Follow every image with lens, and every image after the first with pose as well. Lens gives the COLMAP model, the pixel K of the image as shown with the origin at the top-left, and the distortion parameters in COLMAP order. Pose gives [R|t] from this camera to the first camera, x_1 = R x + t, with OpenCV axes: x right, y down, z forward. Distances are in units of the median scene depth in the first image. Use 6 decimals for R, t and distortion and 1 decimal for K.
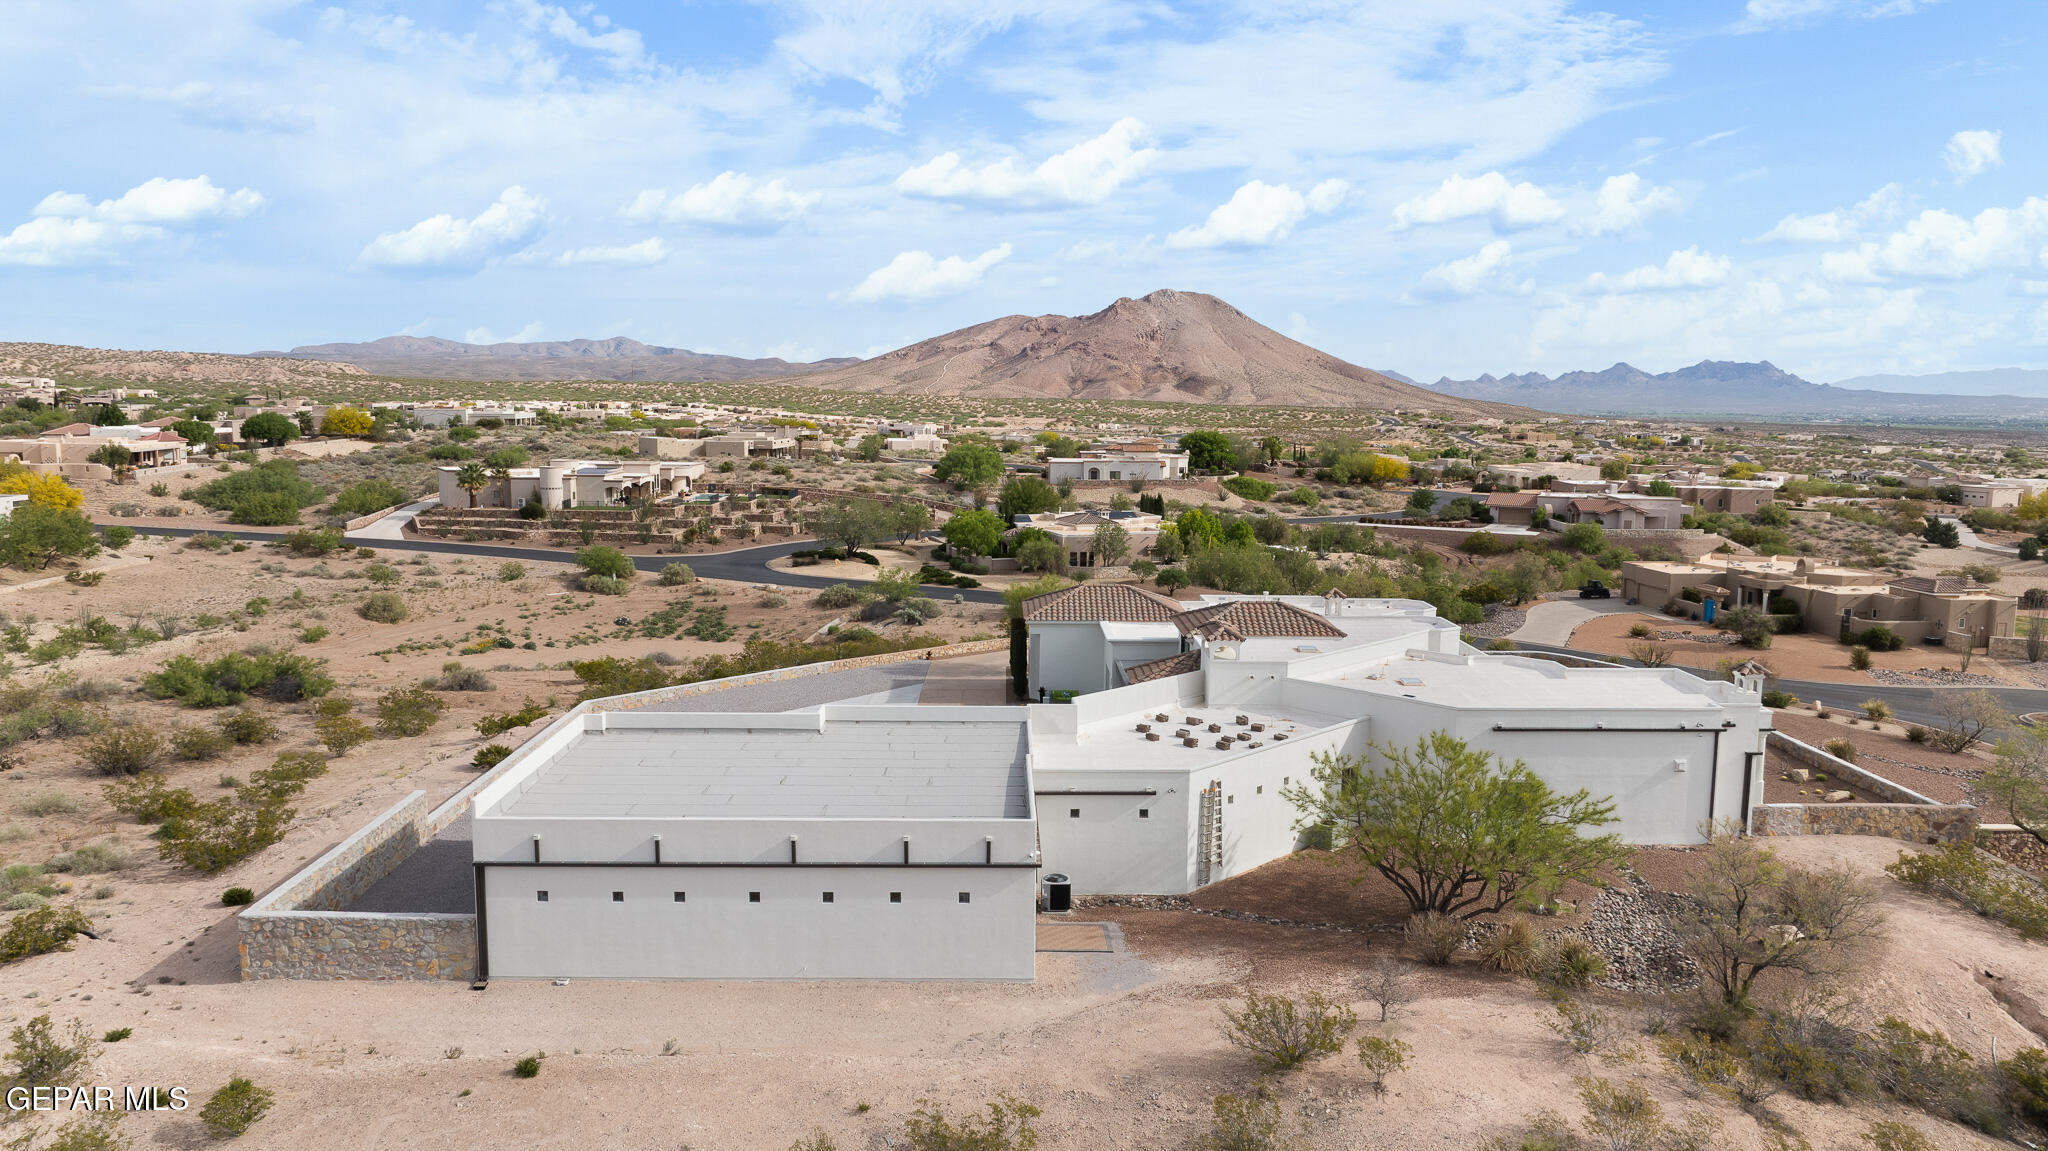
lens RADIAL K [[1445.0, 0, 1027.9], [0, 1445.0, 579.8], [0, 0, 1]] dist [-0.045155, 0.049639]
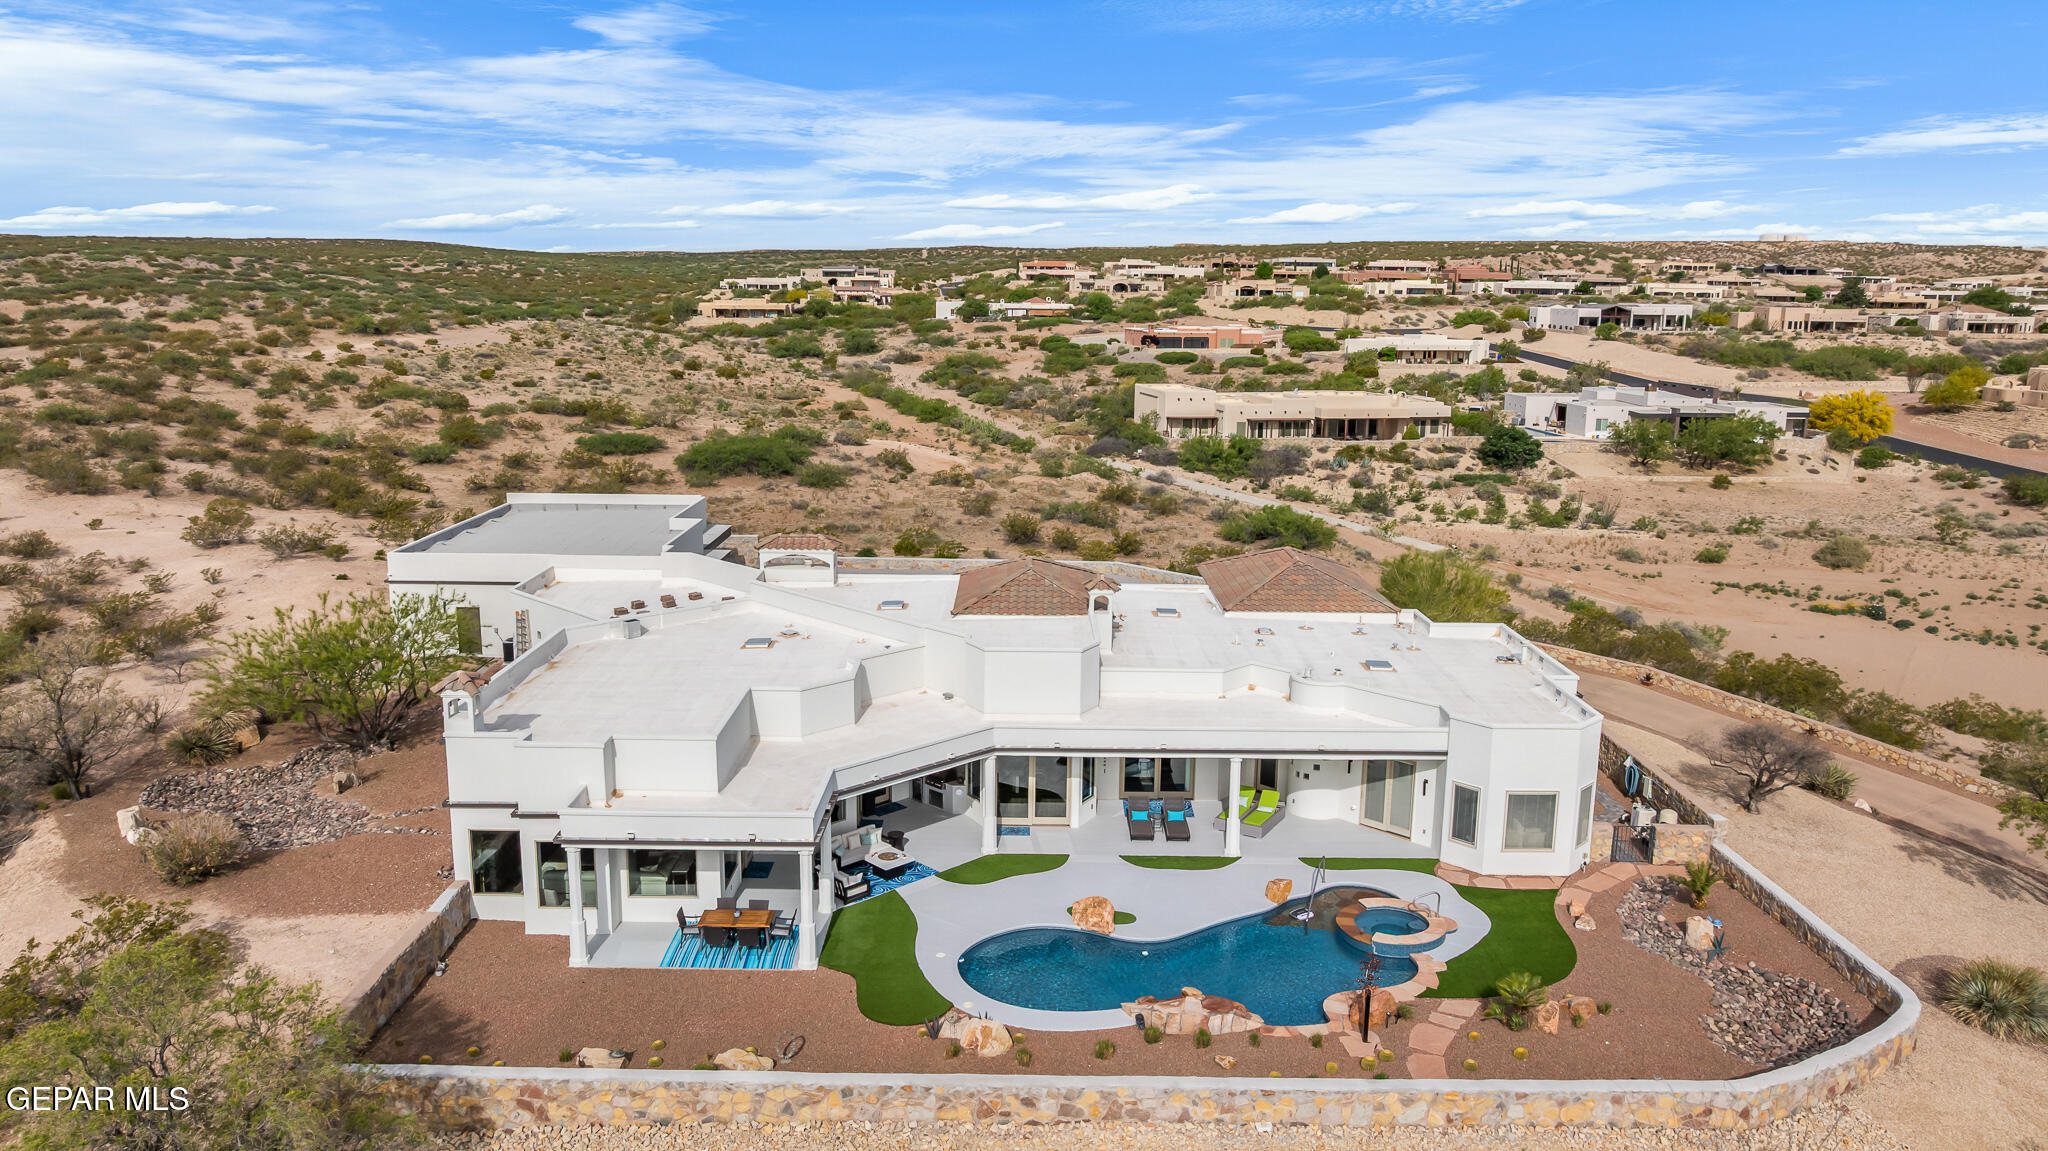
lens RADIAL K [[1442.3, 0, 1024.0], [0, 1442.3, 575.5], [0, 0, 1]] dist [-0.022772, 0.001123]
pose [[-0.016916, 0.182968, -0.982973, 0.297693], [-0.141980, 0.972712, 0.183502, -0.038410], [0.989725, 0.142666, 0.009524, 0.321853]]
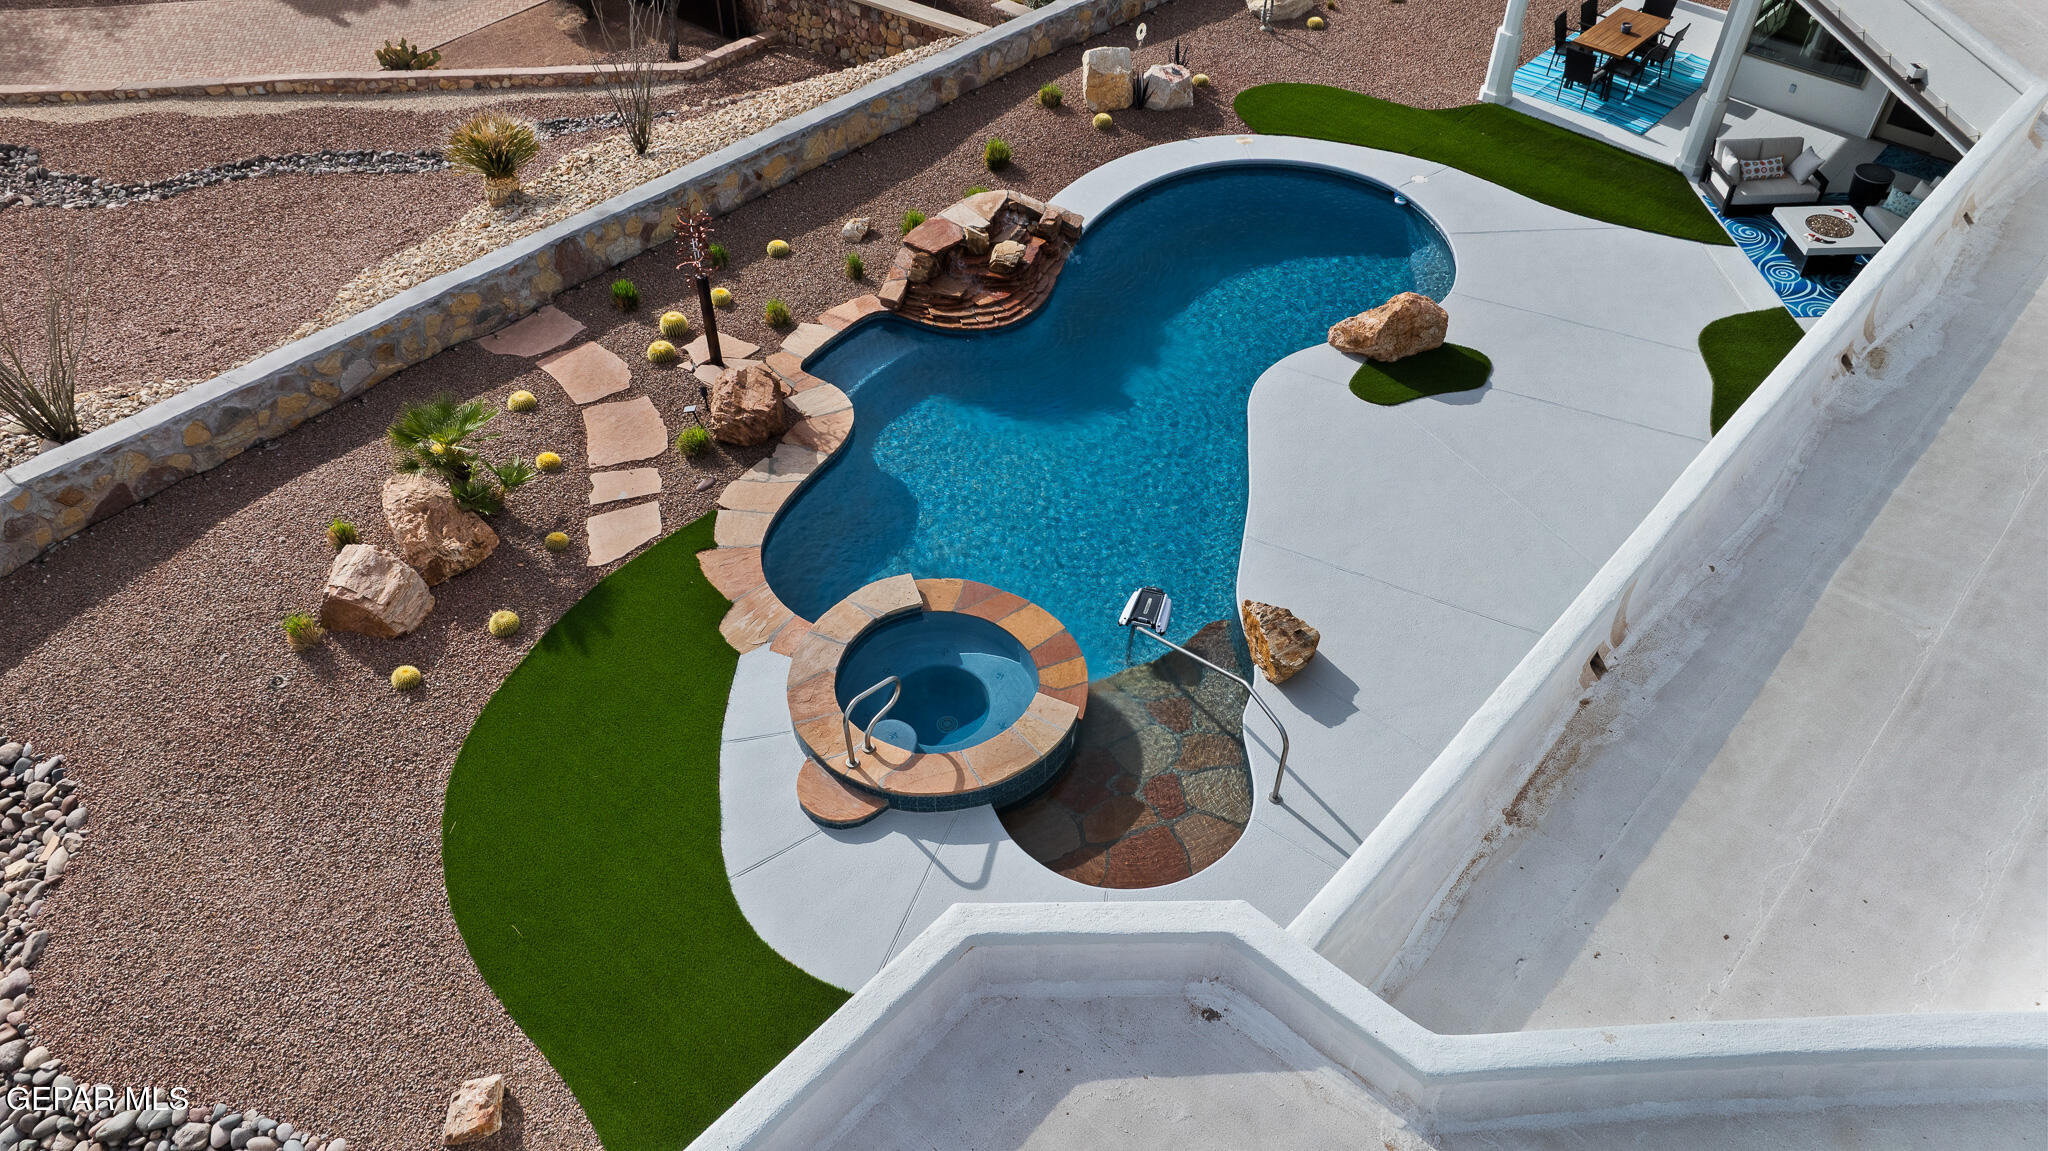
lens RADIAL K [[1445.0, 0, 1027.9], [0, 1445.0, 579.8], [0, 0, 1]] dist [-0.045155, 0.049639]
pose [[-0.732760, -0.485973, 0.476333, 0.097487], [0.072094, 0.640607, 0.764477, -0.021615], [-0.676658, 0.594519, -0.434375, 0.397497]]
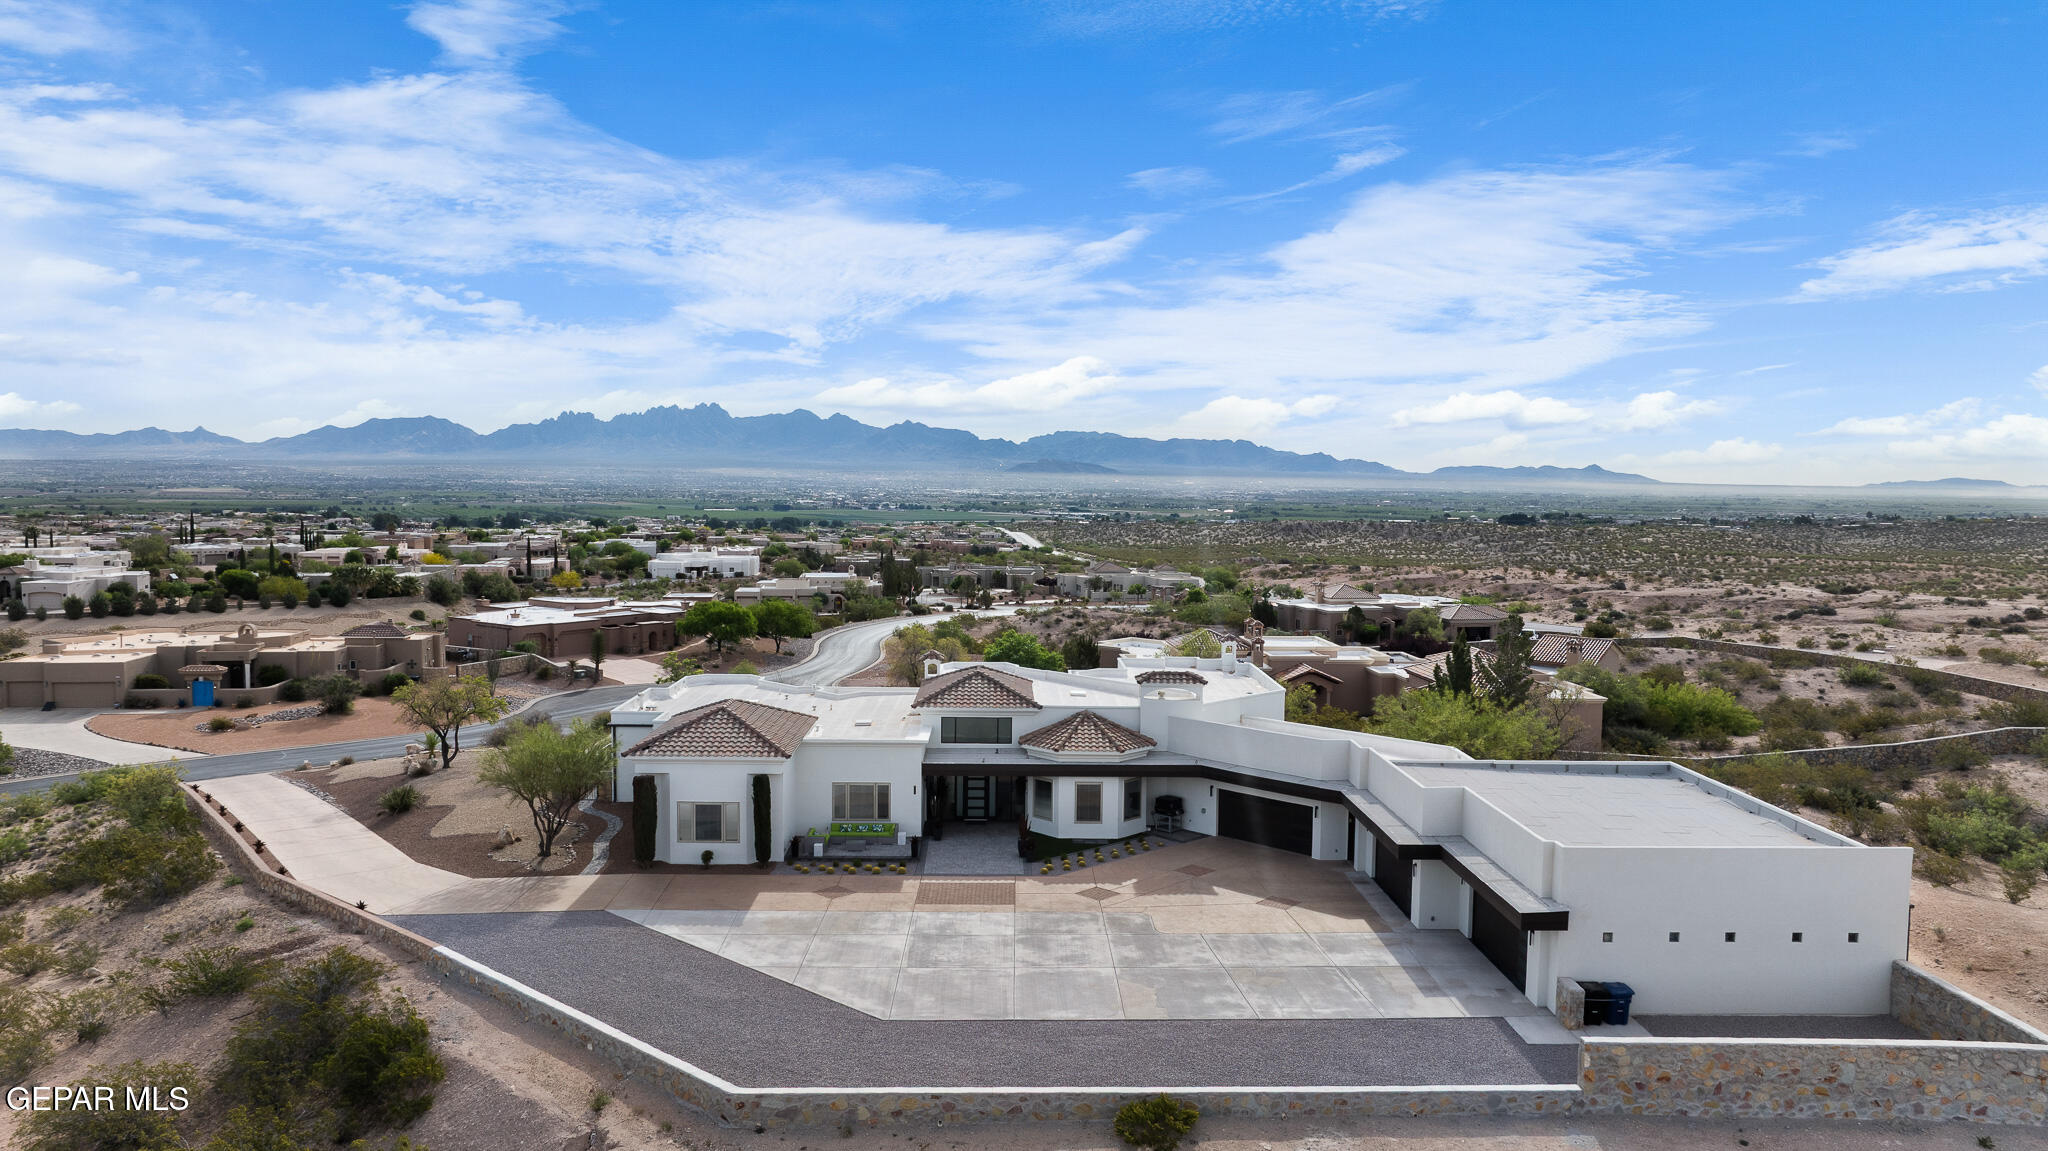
lens RADIAL K [[1445.0, 0, 1027.9], [0, 1445.0, 579.8], [0, 0, 1]] dist [-0.045155, 0.049639]
pose [[0.001489, -0.083807, 0.996481, -0.273456], [0.118633, 0.989460, 0.083039, -0.040793], [-0.992937, 0.118092, 0.011416, 0.307631]]
